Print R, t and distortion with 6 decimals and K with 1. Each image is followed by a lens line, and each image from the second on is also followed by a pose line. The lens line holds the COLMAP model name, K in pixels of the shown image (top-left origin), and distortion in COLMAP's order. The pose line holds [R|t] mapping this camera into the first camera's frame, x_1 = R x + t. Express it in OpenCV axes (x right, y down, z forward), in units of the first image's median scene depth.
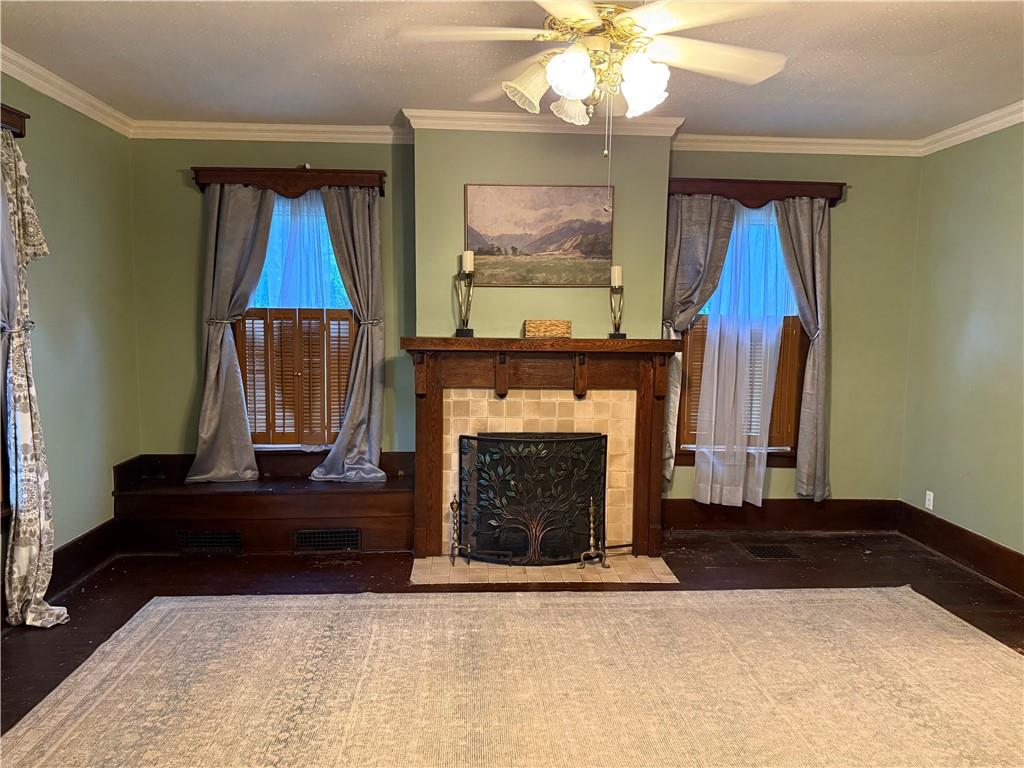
lens RADIAL K [[713.2, 0, 512.0], [0, 713.2, 384.0], [0, 0, 1]] dist [0.096242, -0.142013]
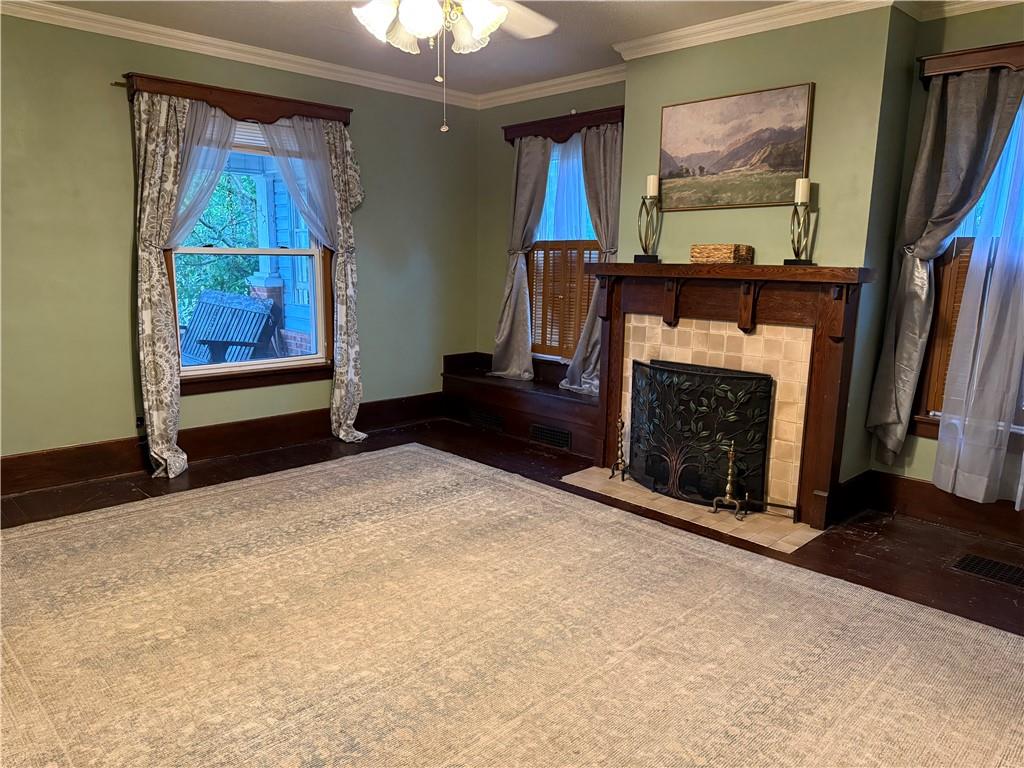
lens RADIAL K [[709.3, 0, 512.0], [0, 709.3, 384.0], [0, 0, 1]] dist [0.179953, -0.416930]
pose [[0.658884, 0.131734, -0.740620, 0.581213], [-0.079379, 0.991226, 0.105691, 0.011693], [0.748045, -0.010848, 0.663559, 0.177697]]
